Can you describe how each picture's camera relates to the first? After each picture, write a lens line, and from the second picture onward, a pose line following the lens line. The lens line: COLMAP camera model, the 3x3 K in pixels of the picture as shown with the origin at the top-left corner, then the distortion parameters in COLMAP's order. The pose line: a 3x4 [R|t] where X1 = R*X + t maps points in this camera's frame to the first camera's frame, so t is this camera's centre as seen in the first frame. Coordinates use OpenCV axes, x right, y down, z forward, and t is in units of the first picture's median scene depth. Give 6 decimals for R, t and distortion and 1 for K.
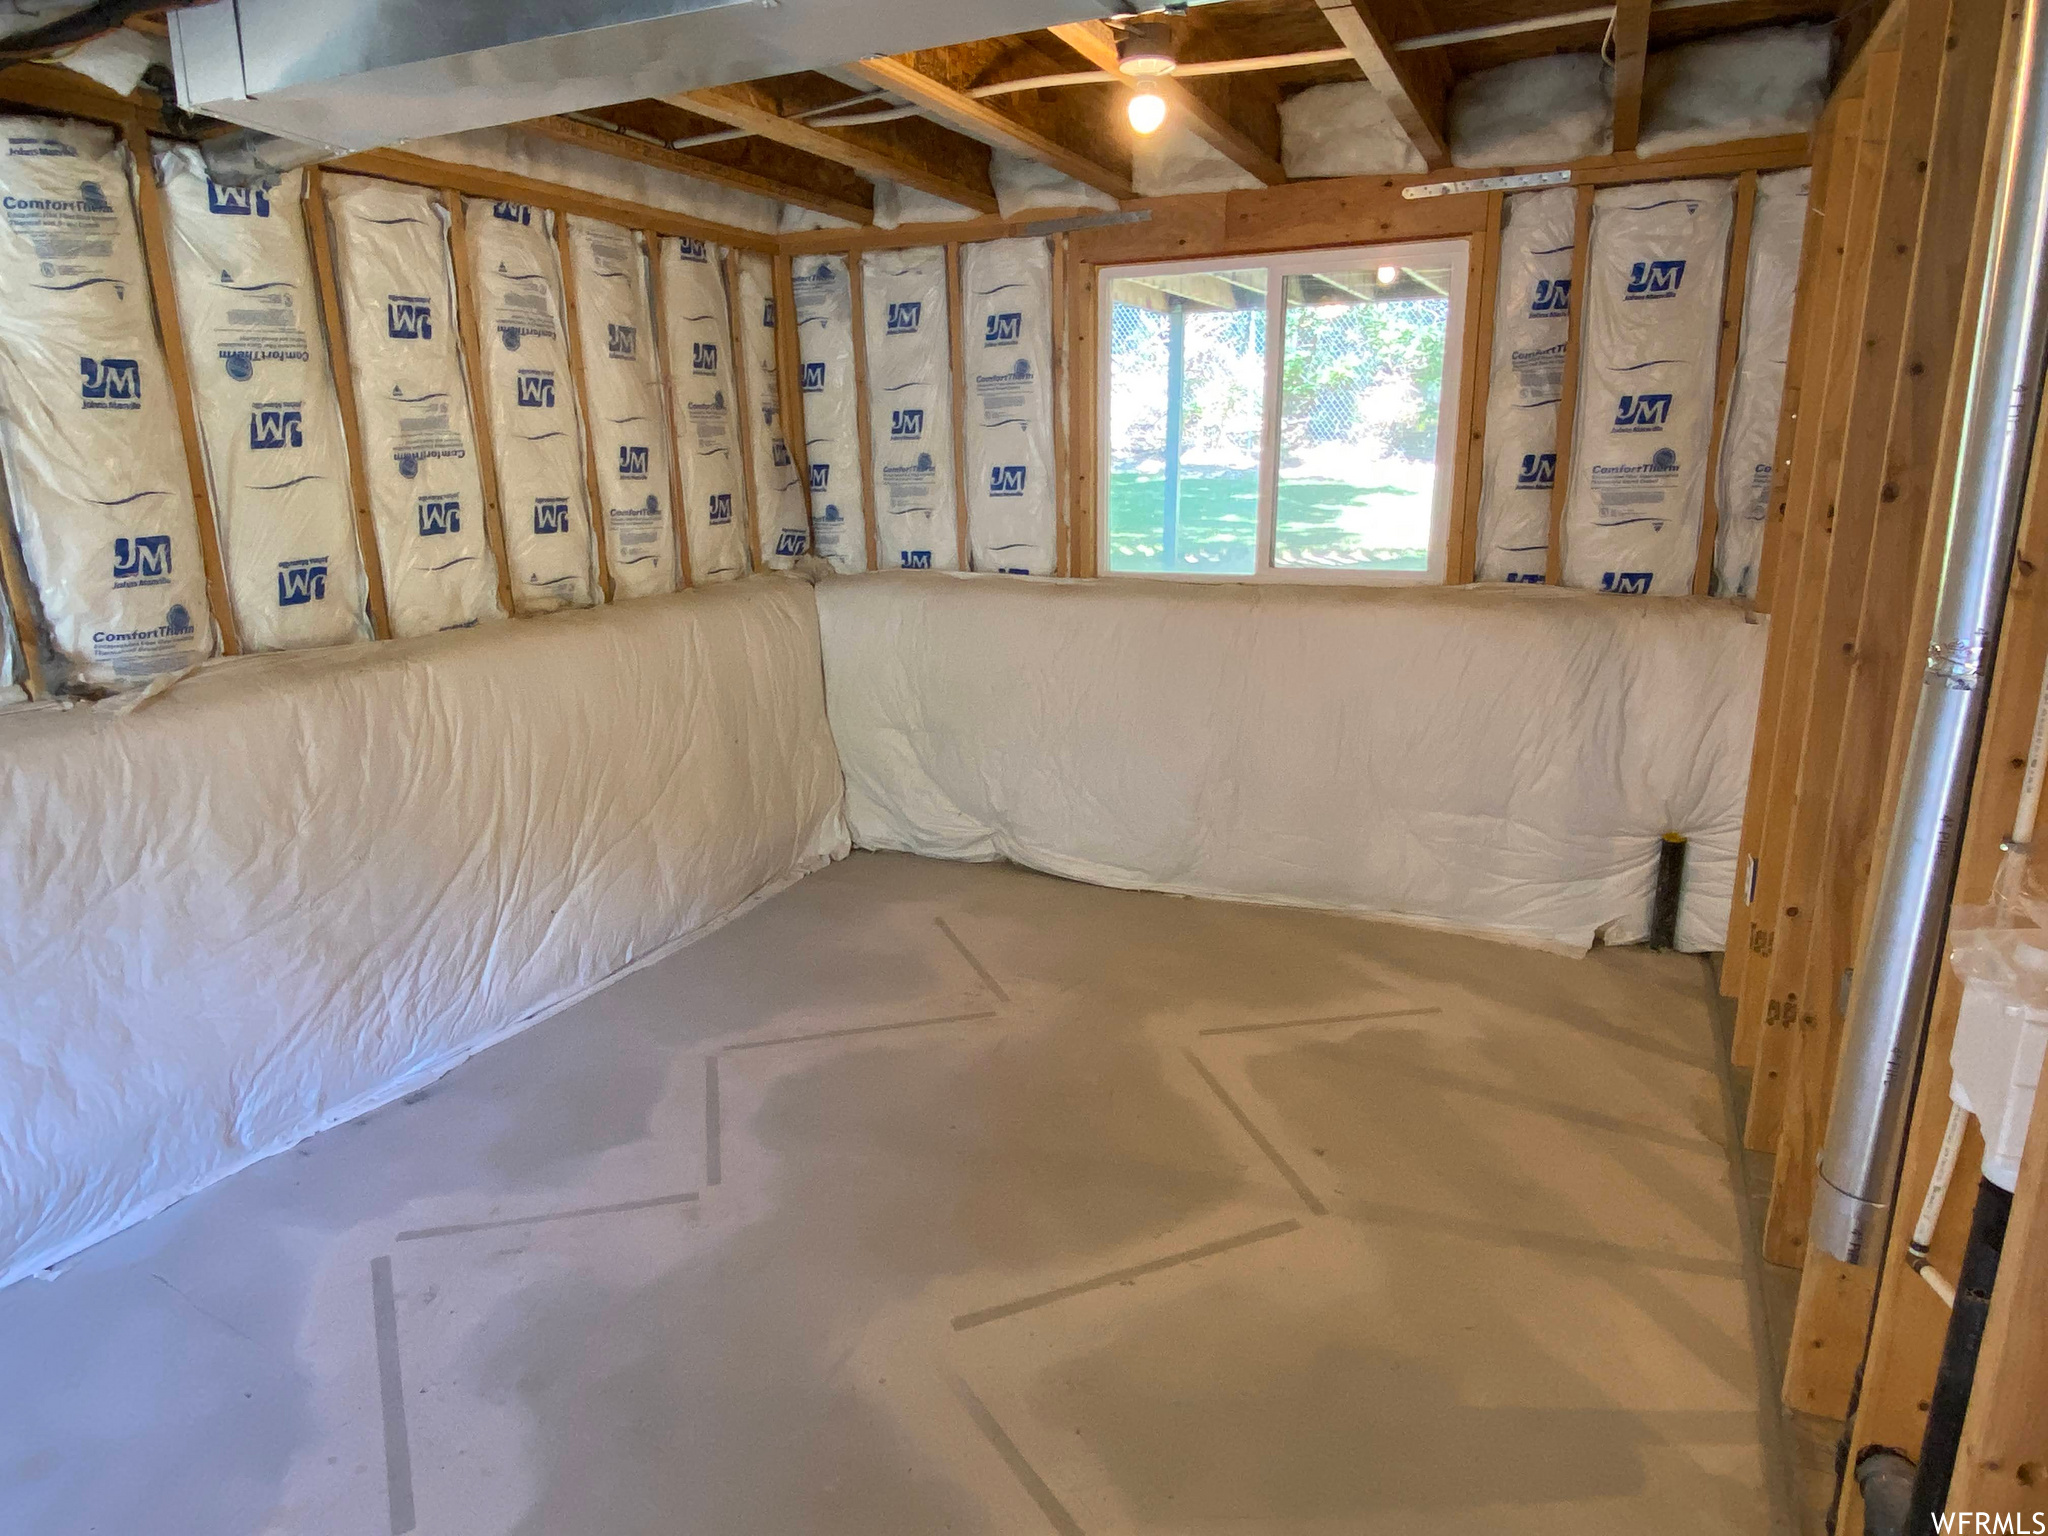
lens RADIAL K [[1199.8, 0, 1029.1], [0, 1199.8, 804.7], [0, 0, 1]] dist [0.007500, -0.036938]
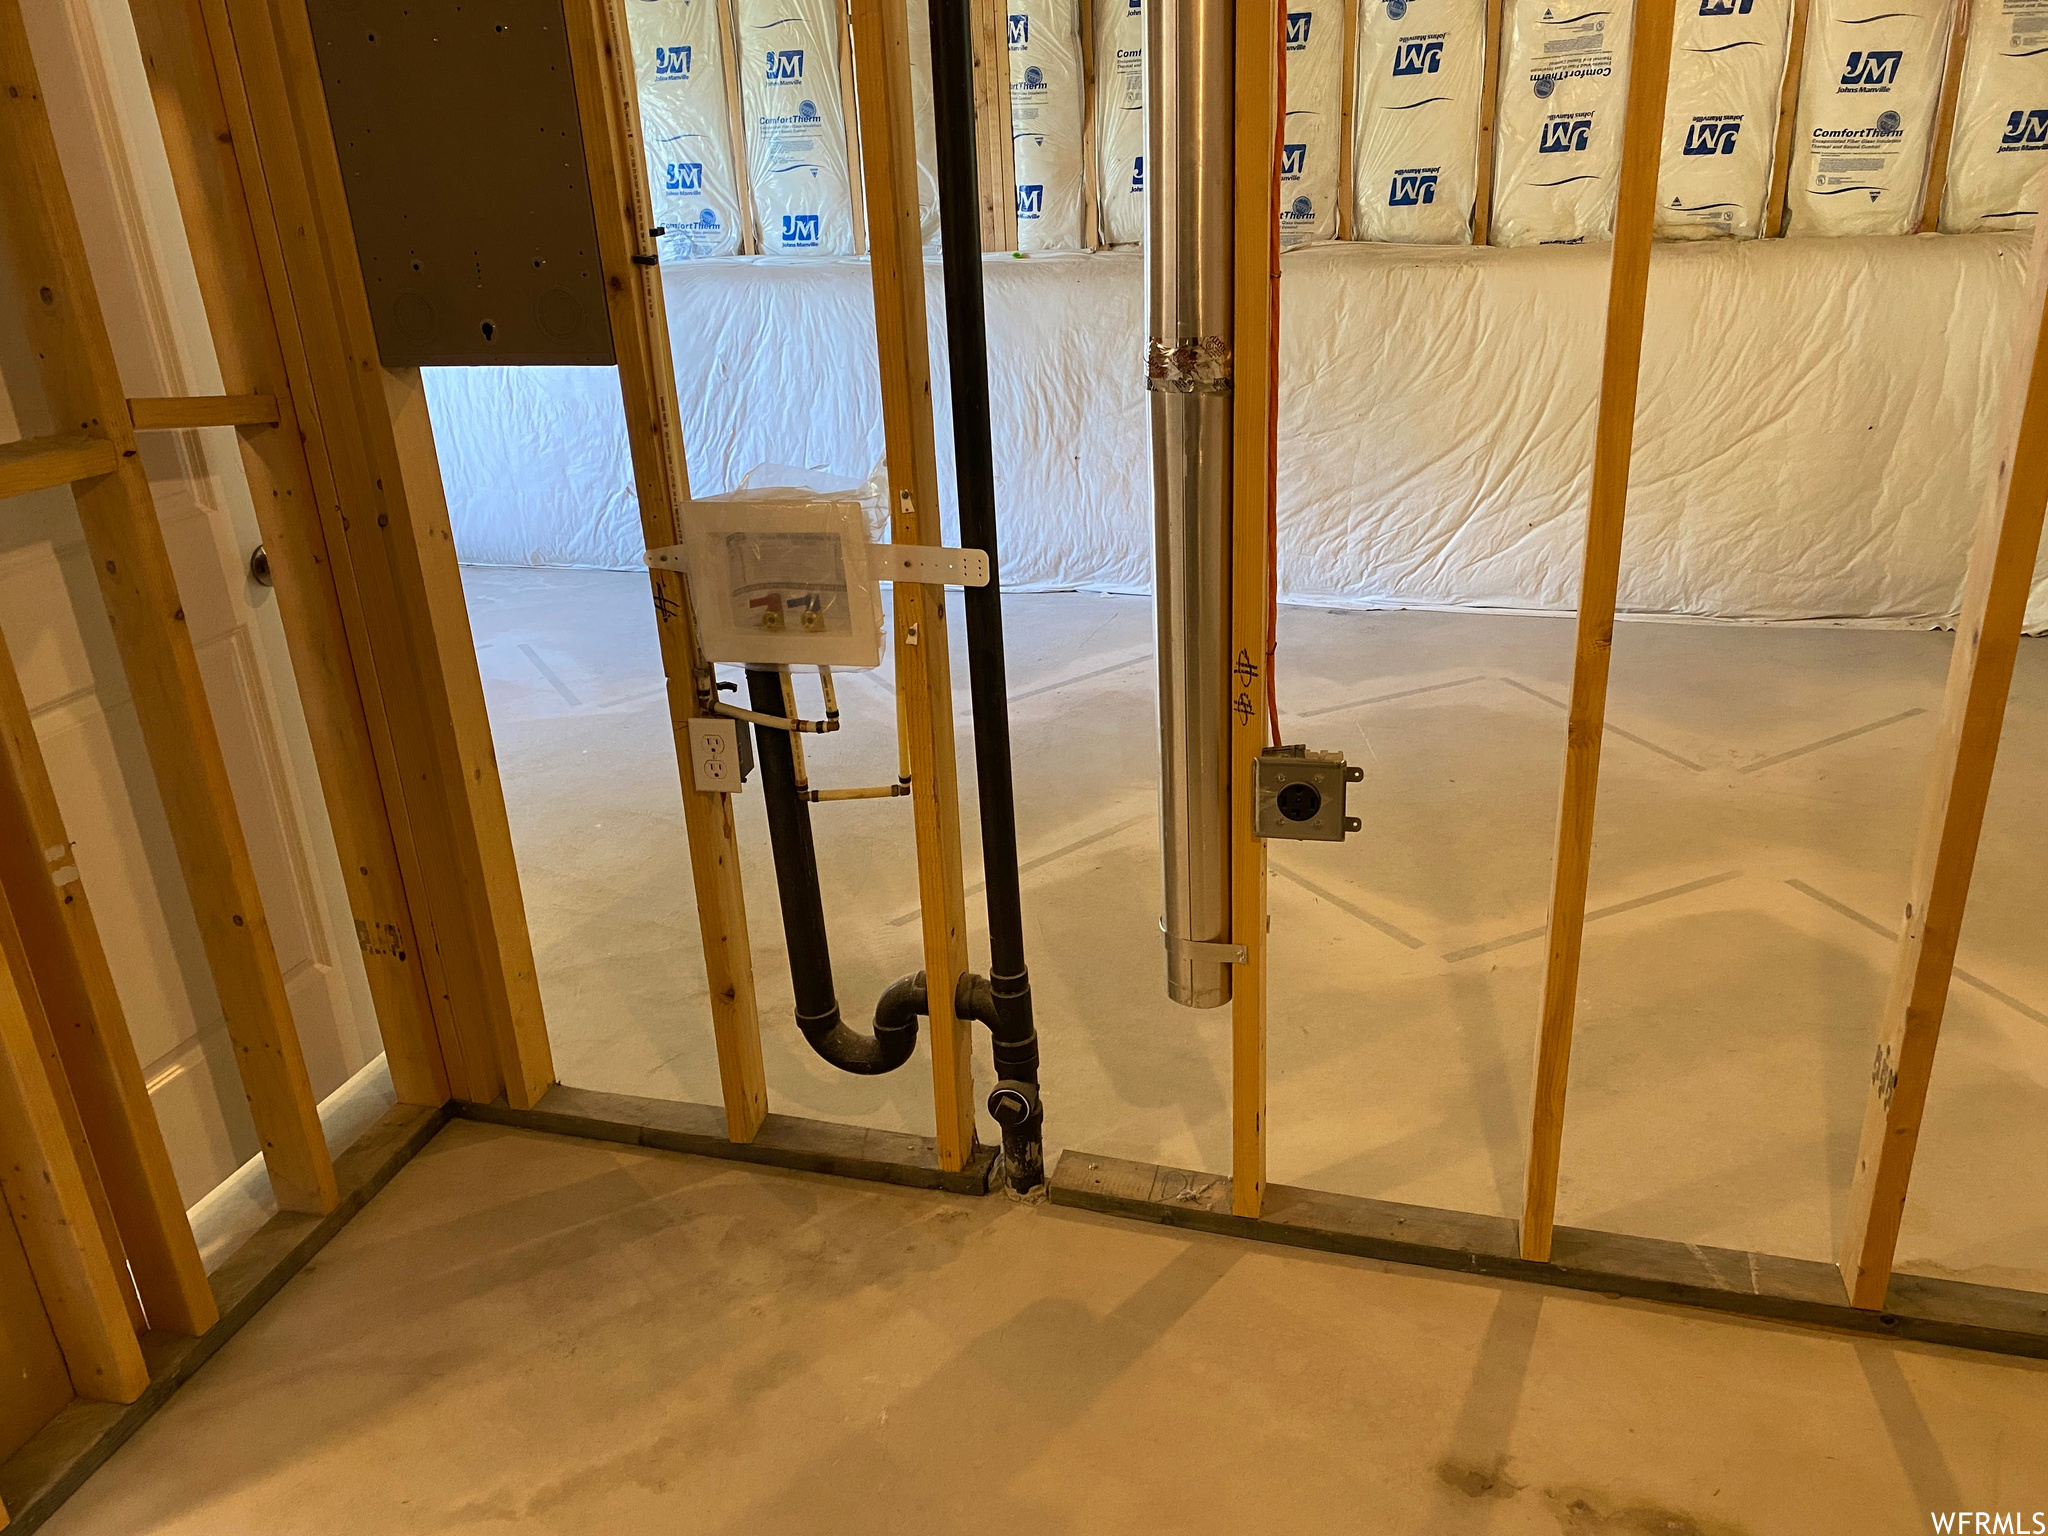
lens RADIAL K [[1556.4, 0, 1025.5], [0, 1556.4, 754.1], [0, 0, 1]] dist [0.016090, 0.005075]
pose [[0.162317, 0.391727, -0.905651, 0.948966], [-0.239283, 0.906053, 0.349015, -0.112833], [0.957286, 0.160056, 0.240802, 0.290579]]
